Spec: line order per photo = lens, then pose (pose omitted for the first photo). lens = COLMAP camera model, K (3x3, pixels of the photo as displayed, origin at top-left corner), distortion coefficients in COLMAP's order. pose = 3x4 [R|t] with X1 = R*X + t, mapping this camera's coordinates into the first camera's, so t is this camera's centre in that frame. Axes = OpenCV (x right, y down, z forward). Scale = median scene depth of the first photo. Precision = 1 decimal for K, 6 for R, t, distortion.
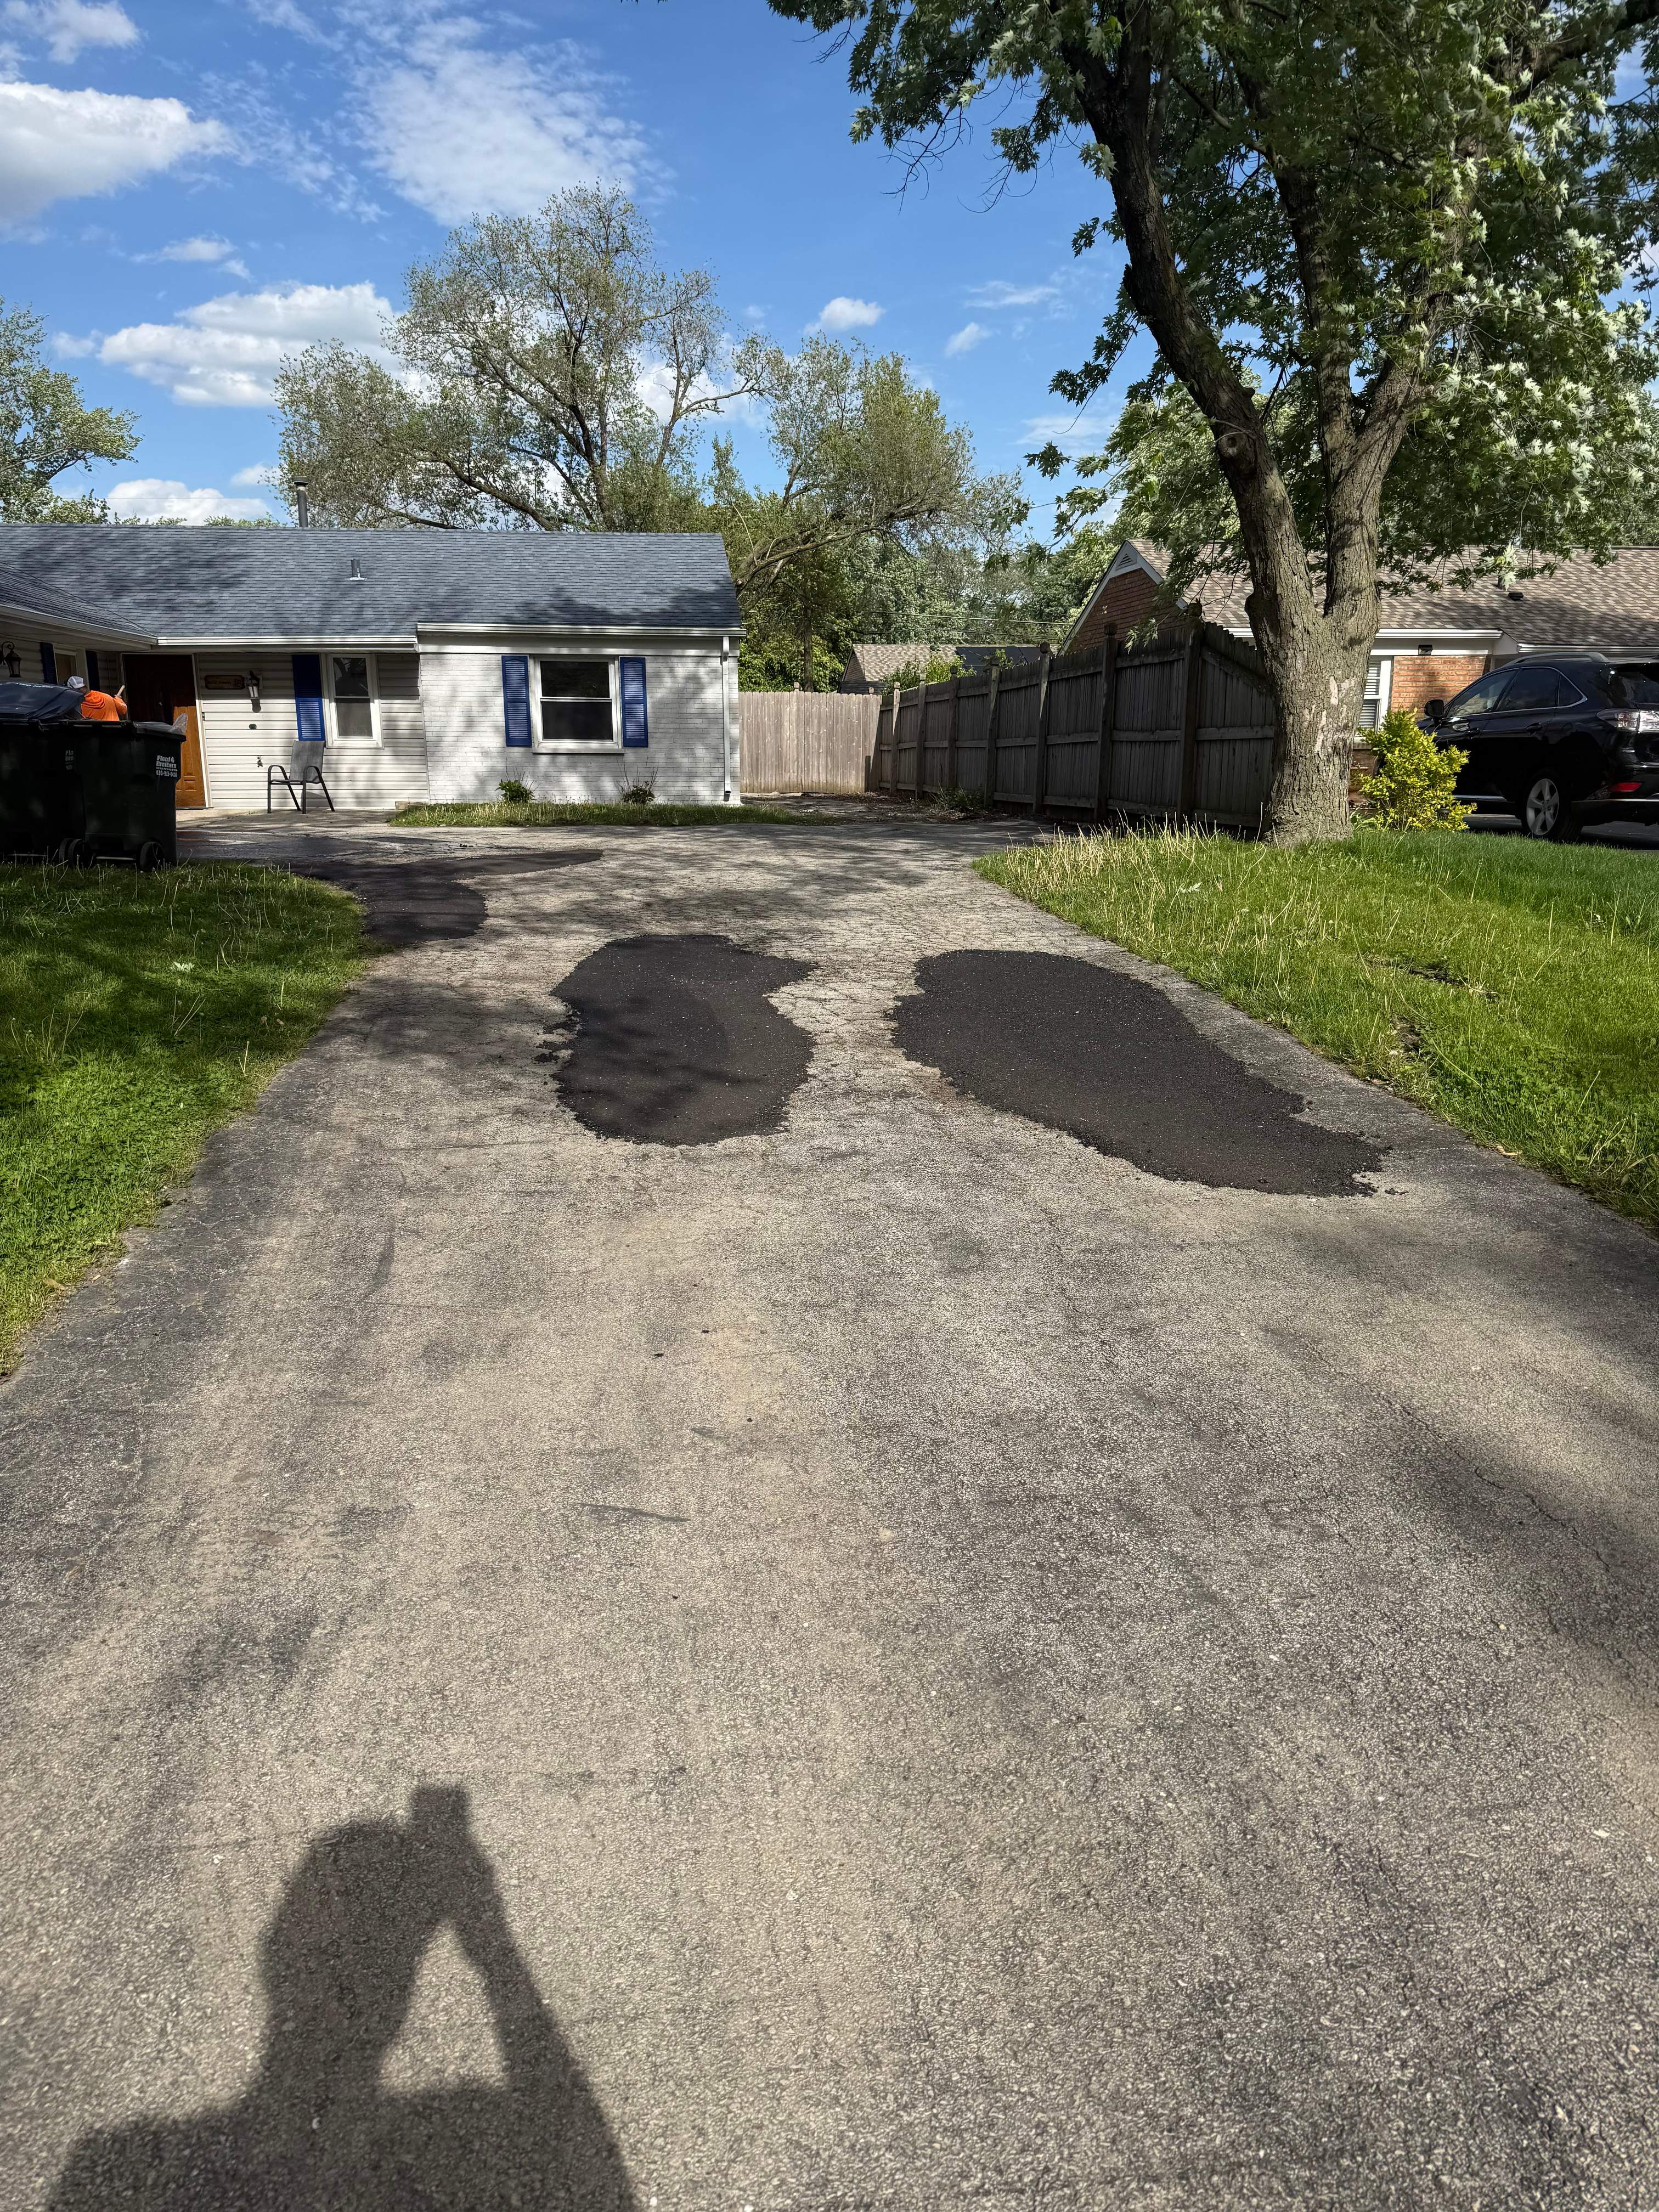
lens RADIAL K [[1539.5, 0, 820.9], [0, 1539.5, 1140.8], [0, 0, 1]] dist [0.003309, -0.039503]
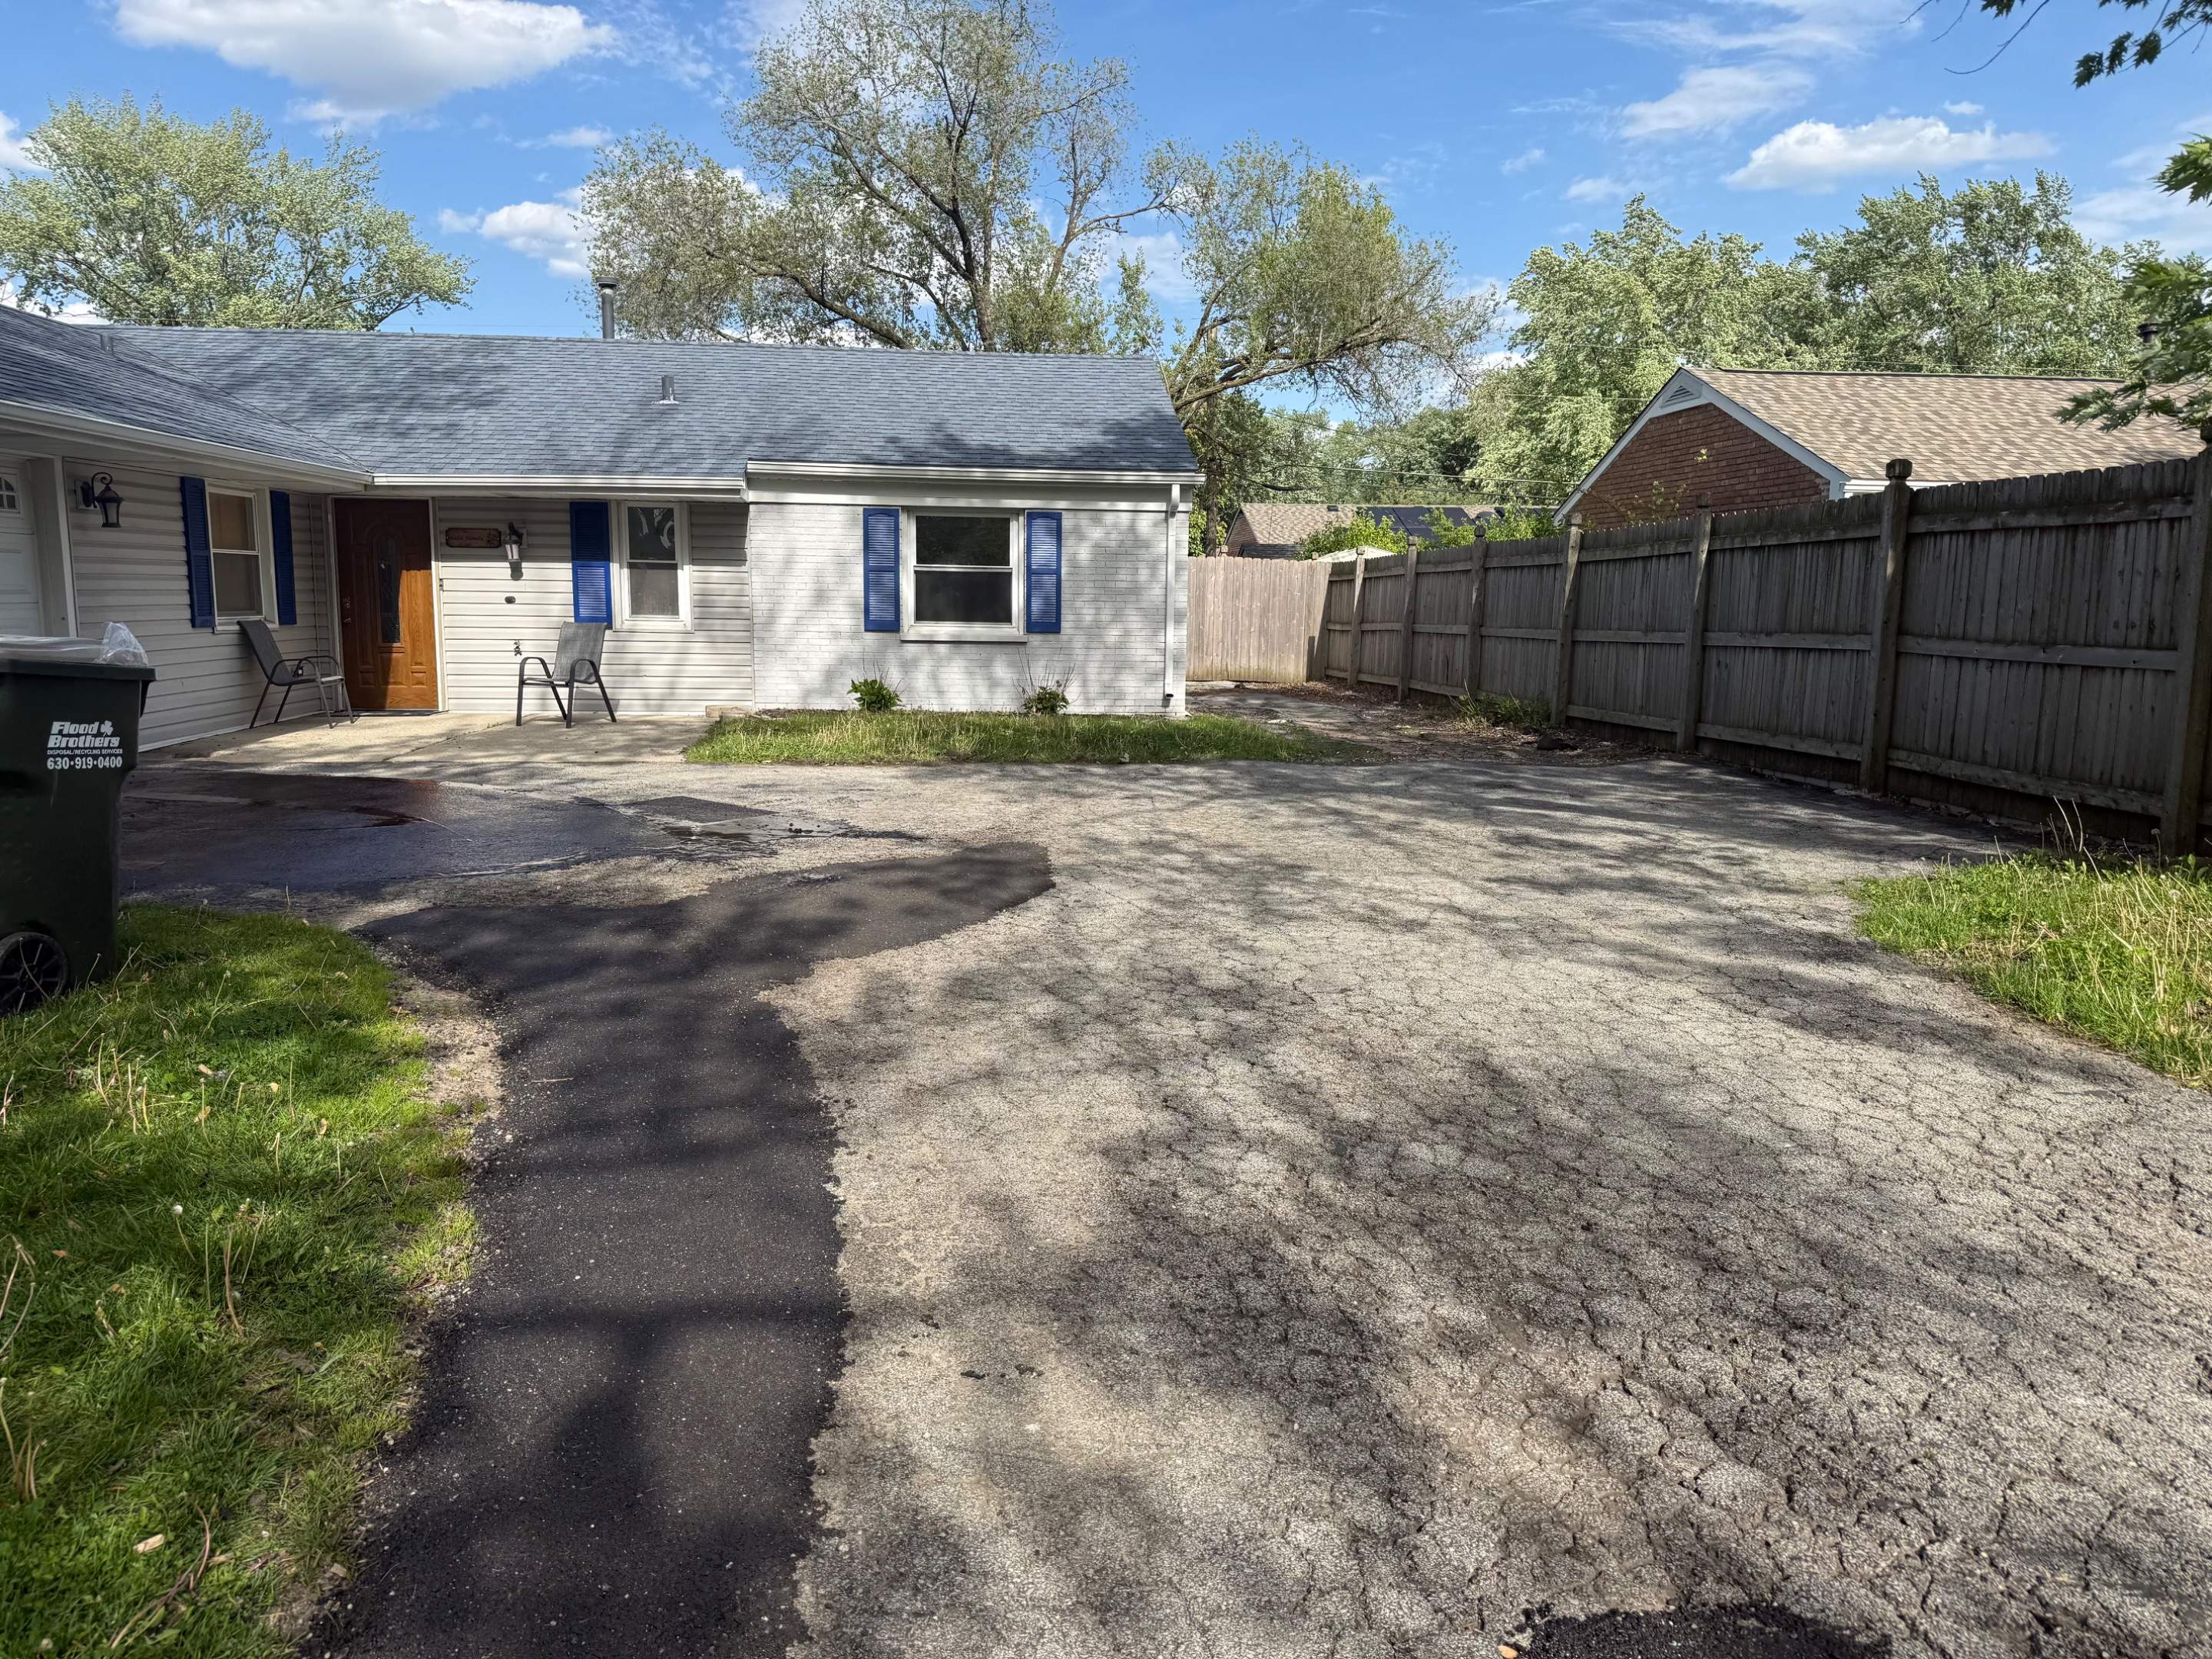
lens RADIAL K [[1525.7, 0, 1106.0], [0, 1525.7, 829.5], [0, 0, 1]] dist [0.066451, -0.097625]
pose [[0.999386, 0.014201, -0.032036, -0.067157], [-0.017442, 0.994499, -0.103288, -0.091484], [0.030393, 0.103783, 0.994135, 0.300247]]
